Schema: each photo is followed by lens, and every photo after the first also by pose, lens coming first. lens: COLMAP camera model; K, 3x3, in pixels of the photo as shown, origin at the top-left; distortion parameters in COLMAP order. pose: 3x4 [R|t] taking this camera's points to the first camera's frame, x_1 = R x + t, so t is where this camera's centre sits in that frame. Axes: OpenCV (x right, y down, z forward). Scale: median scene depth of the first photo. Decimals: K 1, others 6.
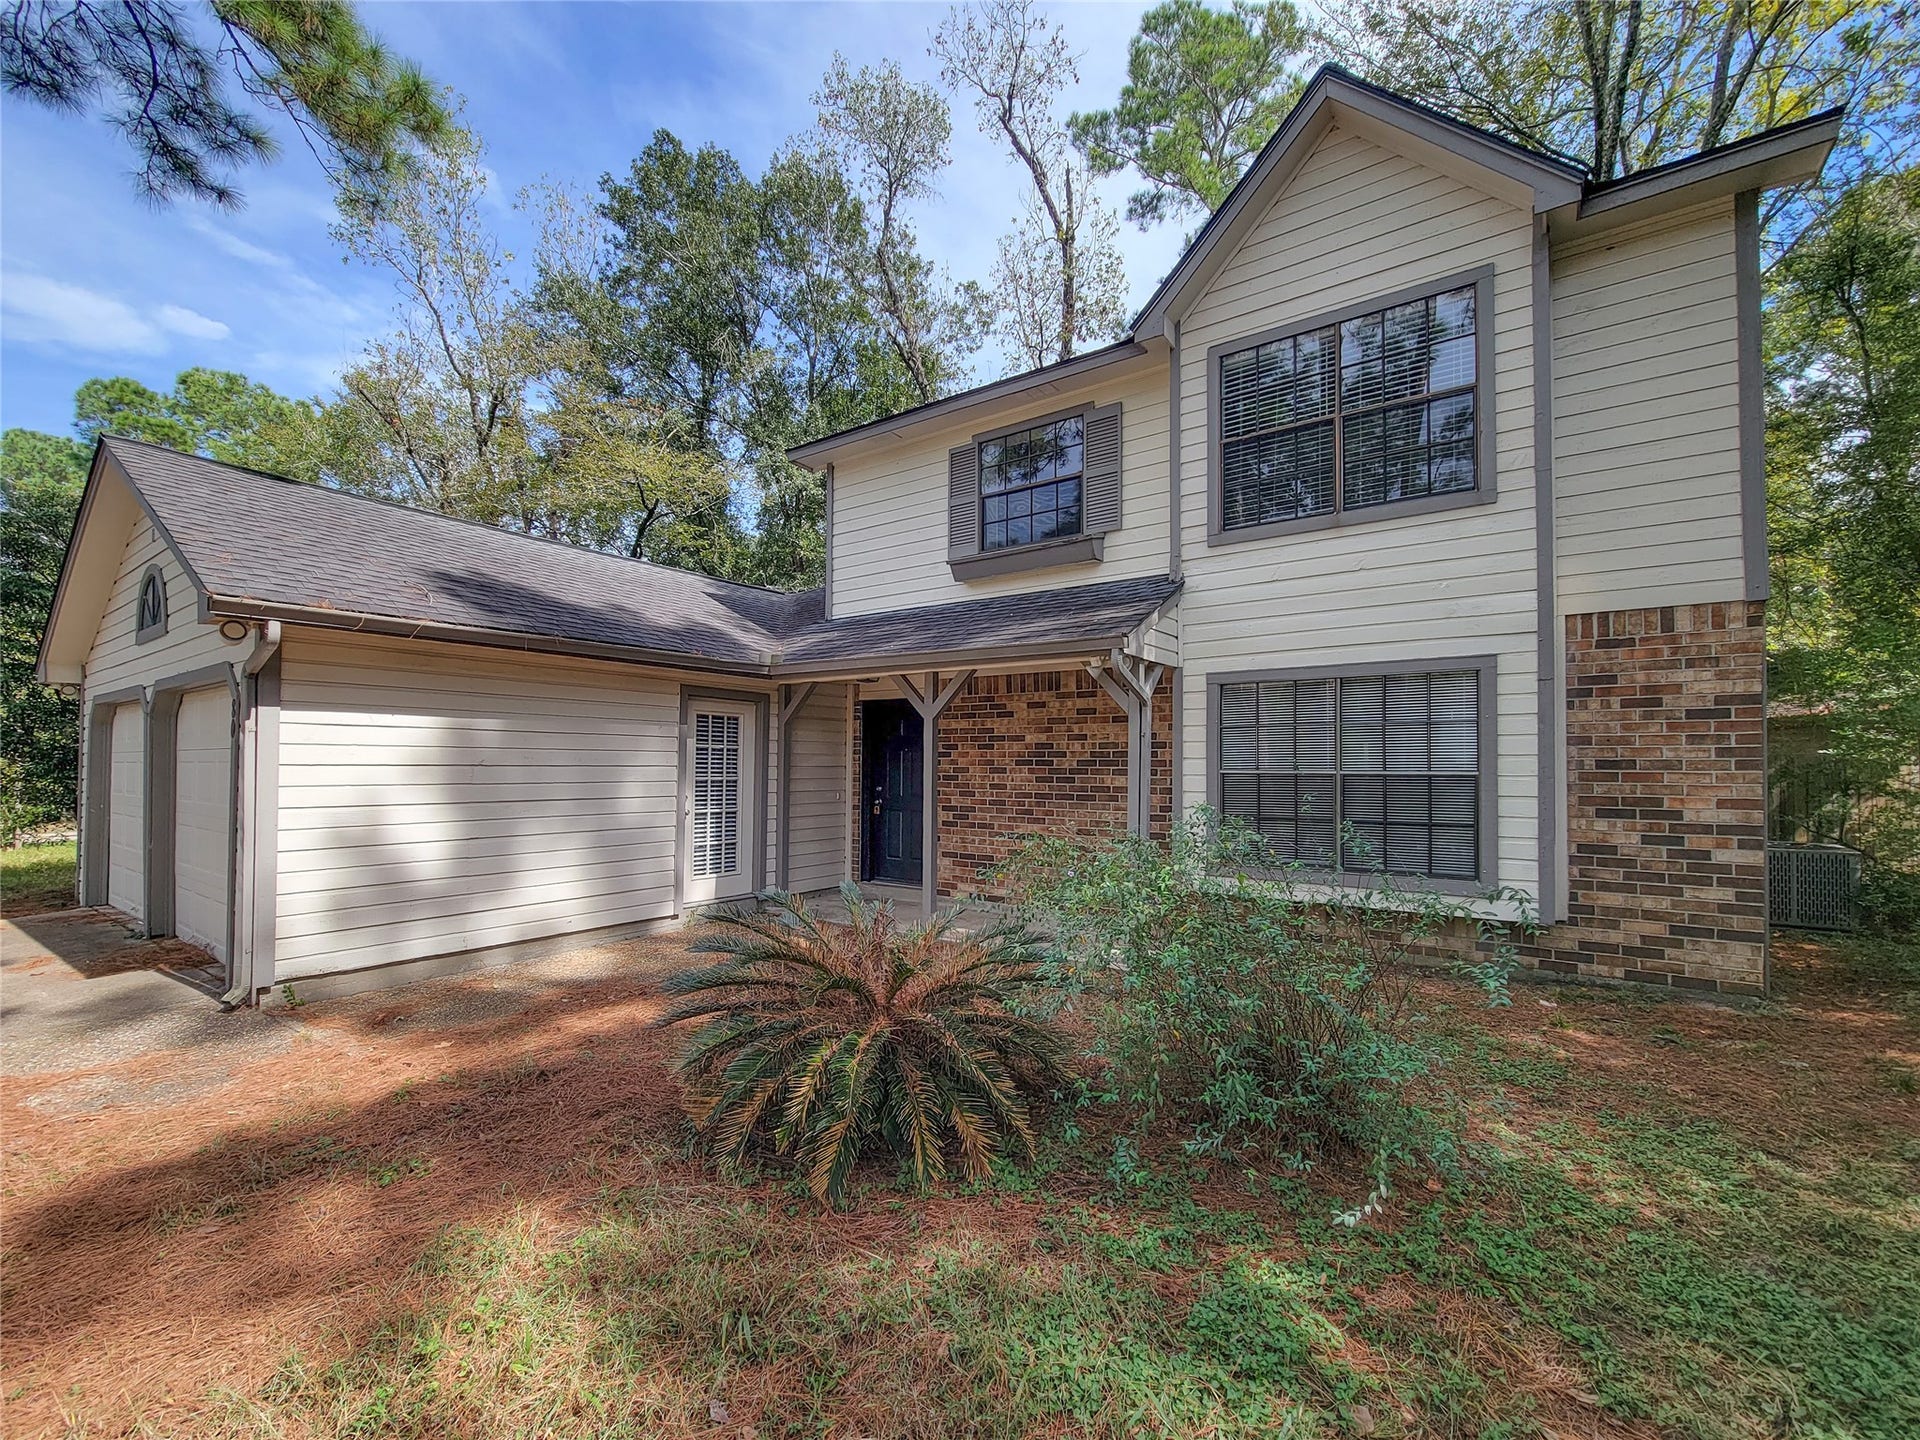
lens RADIAL K [[786.4, 0, 950.6], [0, 786.4, 743.6], [0, 0, 1]] dist [0.001897, -0.000253]
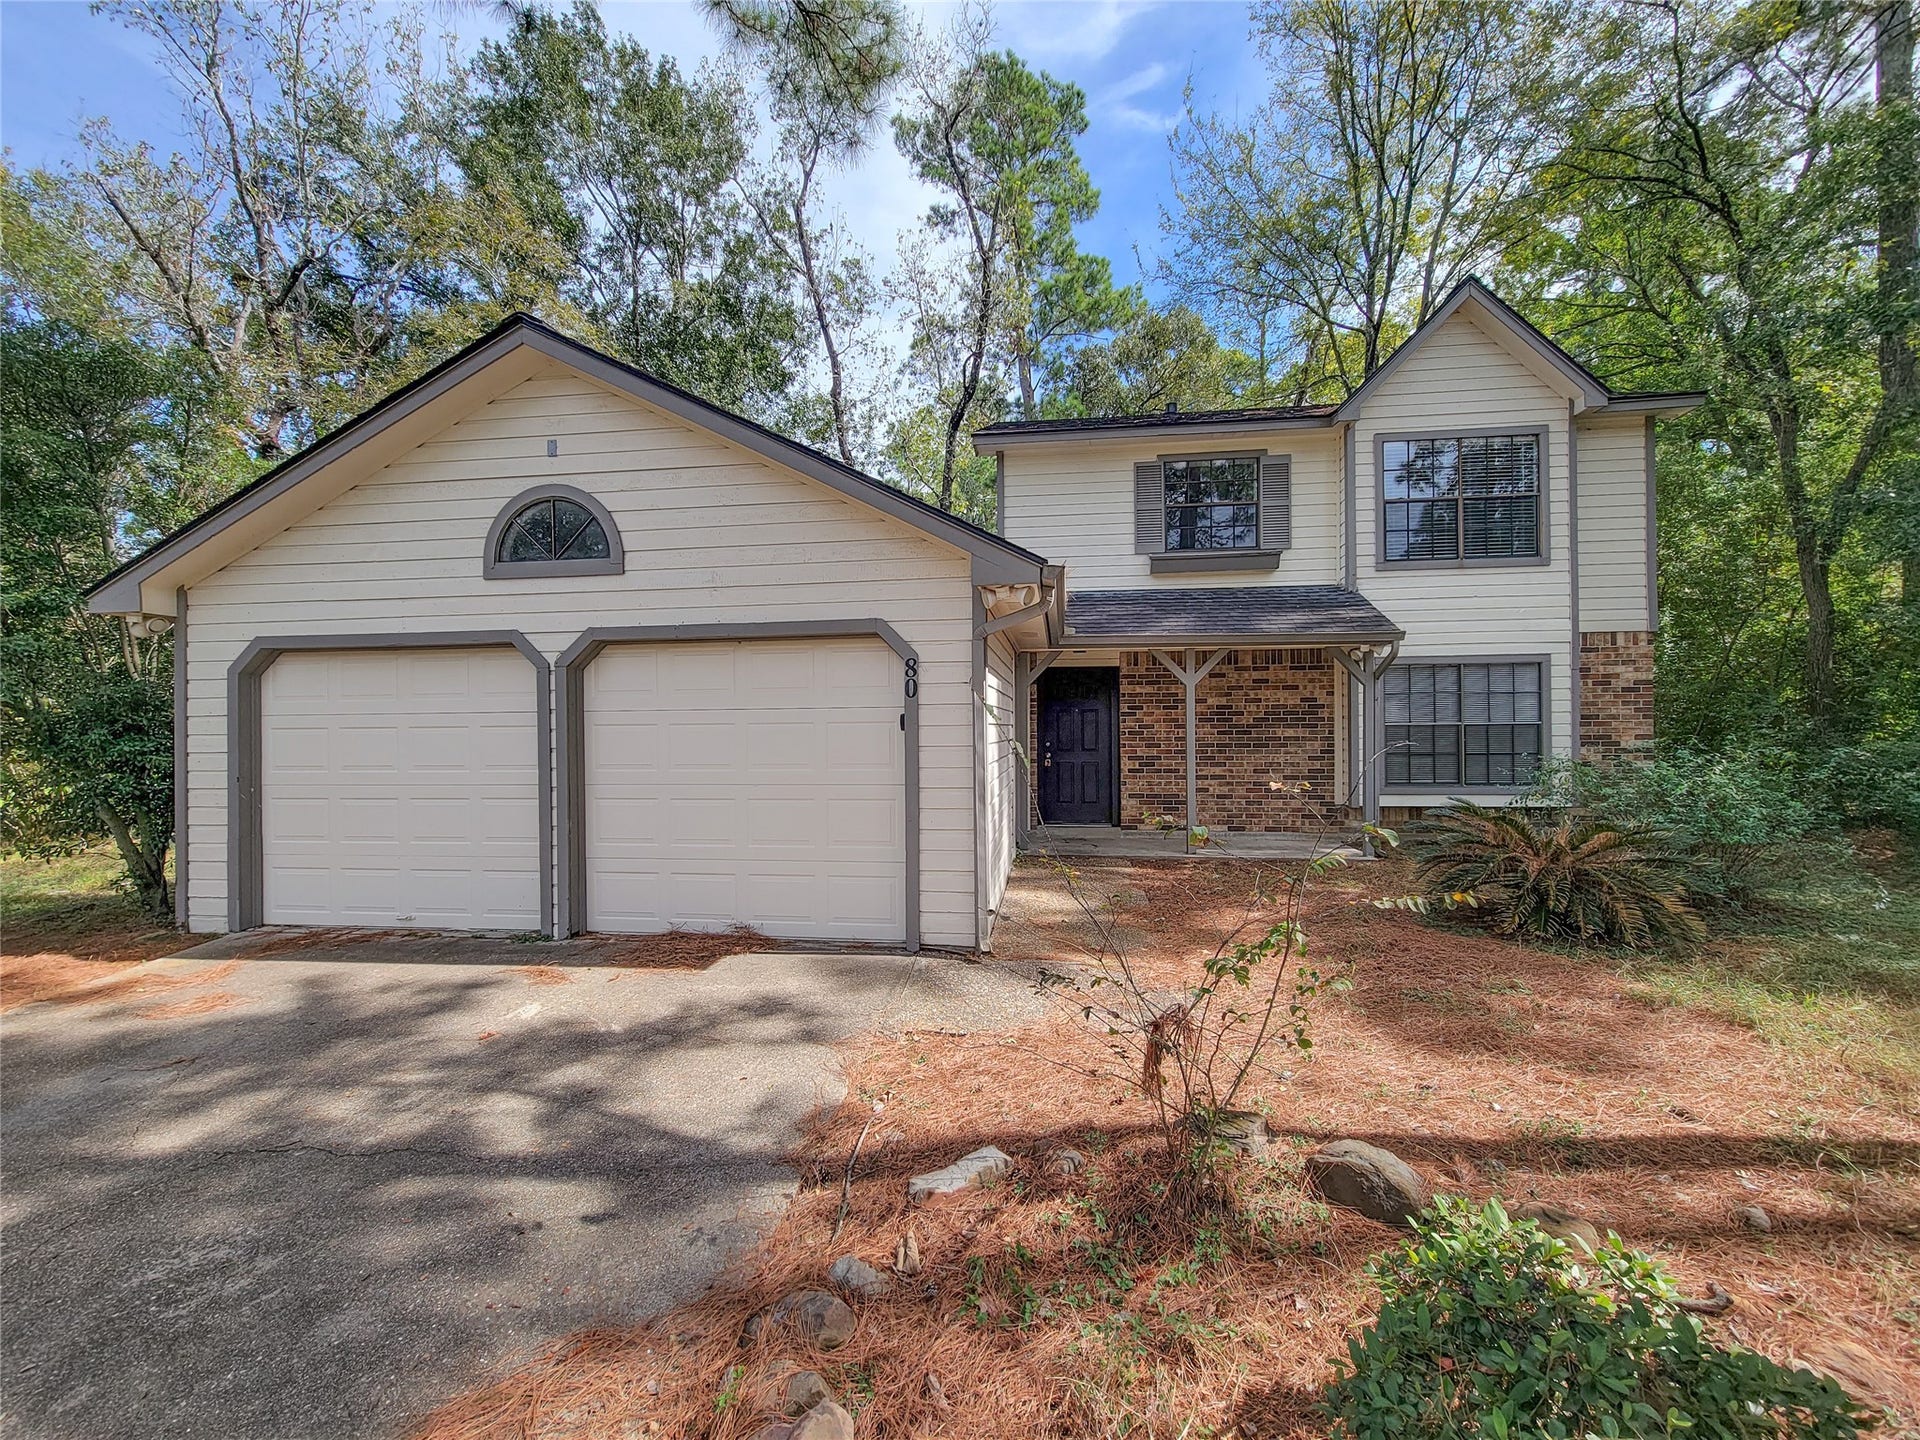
lens RADIAL K [[778.9, 0, 957.4], [0, 778.9, 723.7], [0, 0, 1]] dist [0.006176, -0.004325]
pose [[0.883104, -0.008303, 0.469103, -1.194916], [-0.001329, 0.999795, 0.020197, 0.007218], [-0.469175, -0.018459, 0.882912, 0.088788]]
